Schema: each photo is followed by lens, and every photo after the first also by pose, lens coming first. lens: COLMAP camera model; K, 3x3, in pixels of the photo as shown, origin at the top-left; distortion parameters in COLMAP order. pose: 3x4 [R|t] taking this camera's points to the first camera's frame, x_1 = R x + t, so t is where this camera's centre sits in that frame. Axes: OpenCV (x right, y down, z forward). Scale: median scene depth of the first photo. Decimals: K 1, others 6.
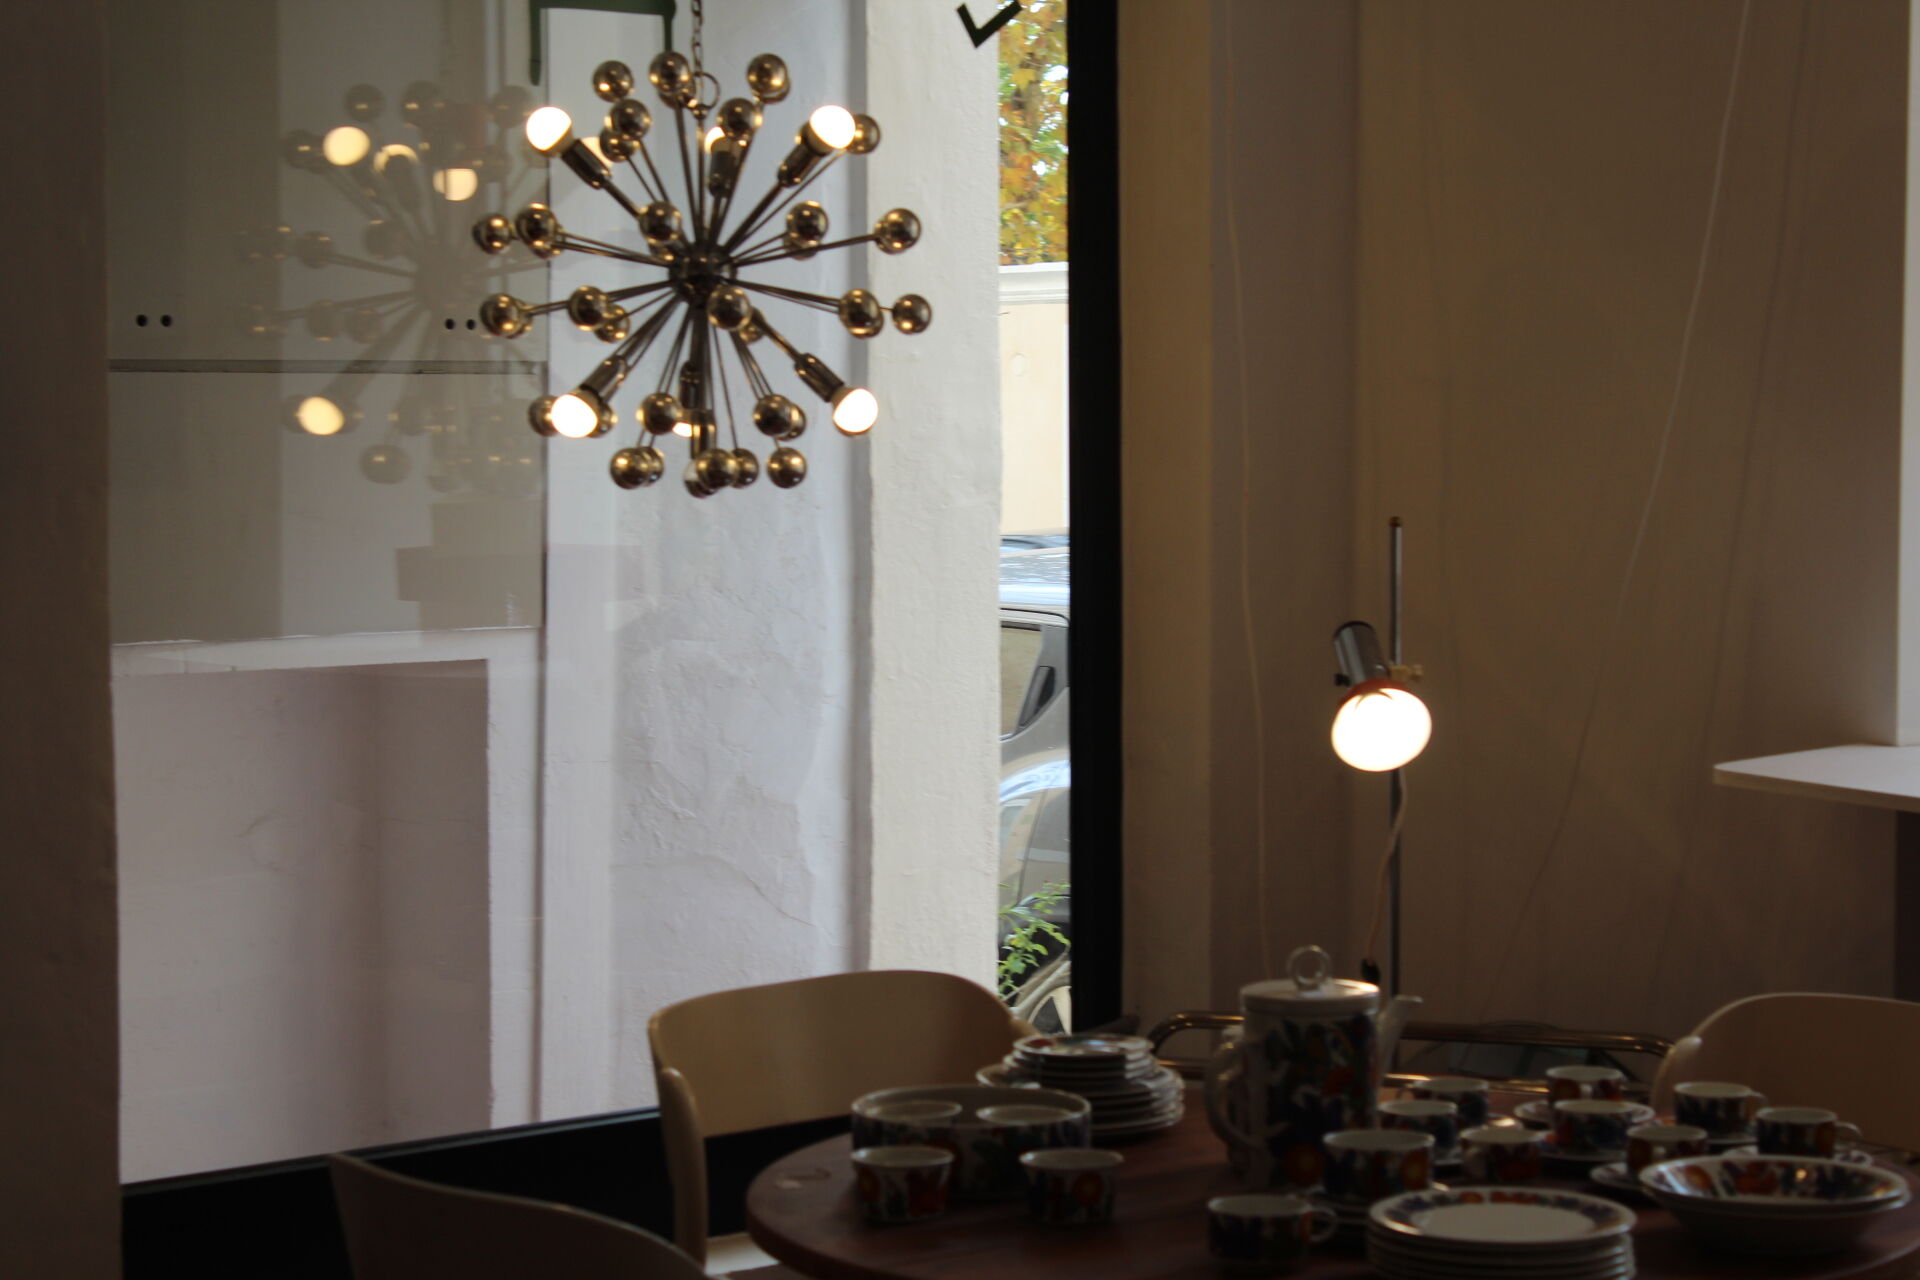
lens RADIAL K [[4408.7, 0, 959.6], [0, 4408.7, 640.5], [0, 0, 1]] dist [-0.002957, 0.000000]
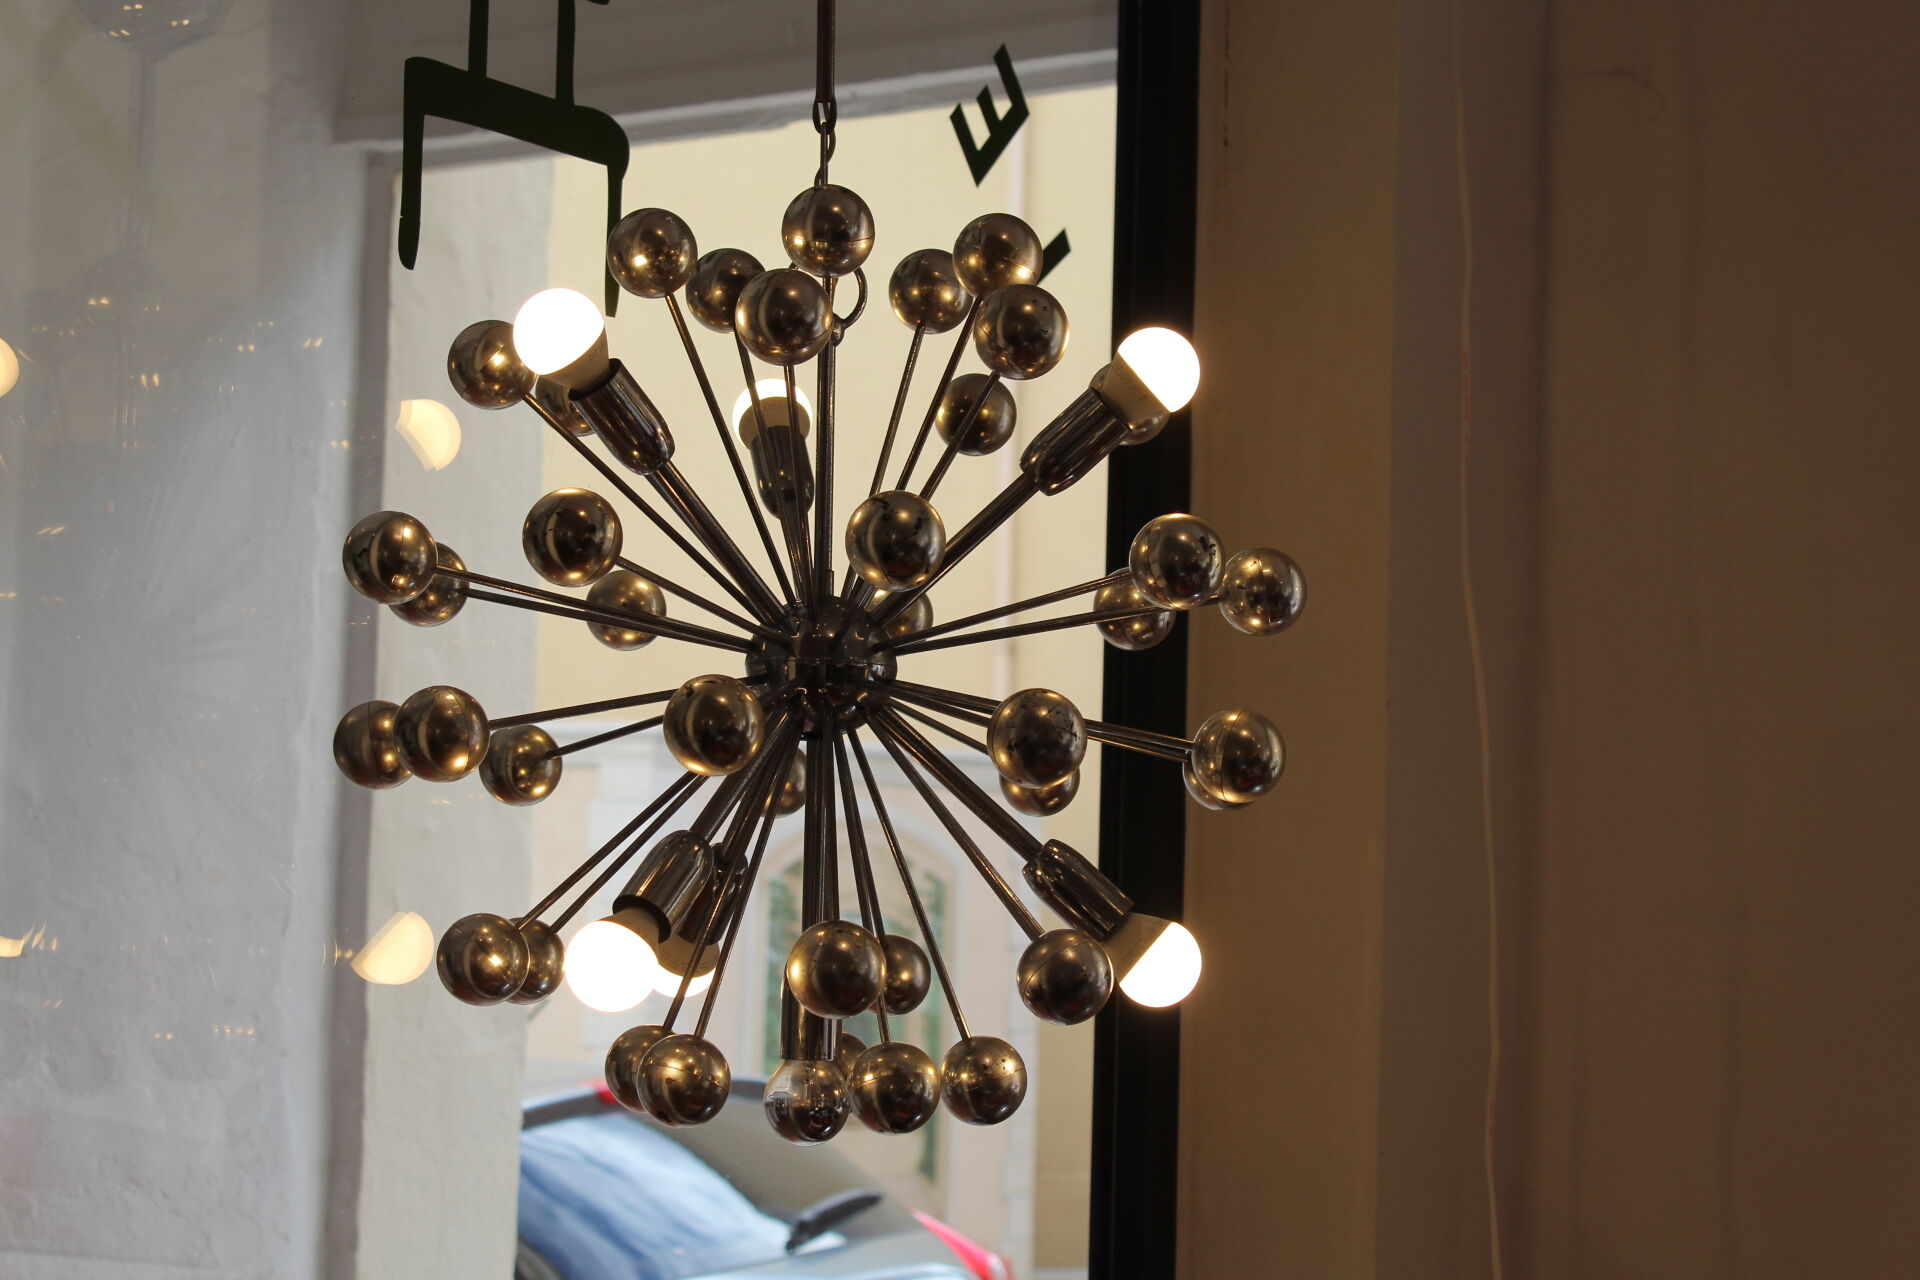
lens RADIAL K [[3793.5, 0, 961.3], [0, 3793.5, 639.0], [0, 0, 1]] dist [0.064728, 0.000000]
pose [[0.947440, 0.048748, 0.316198, -0.173618], [-0.012195, 0.993108, -0.116564, -0.038699], [-0.319701, 0.106582, 0.941505, 0.611259]]
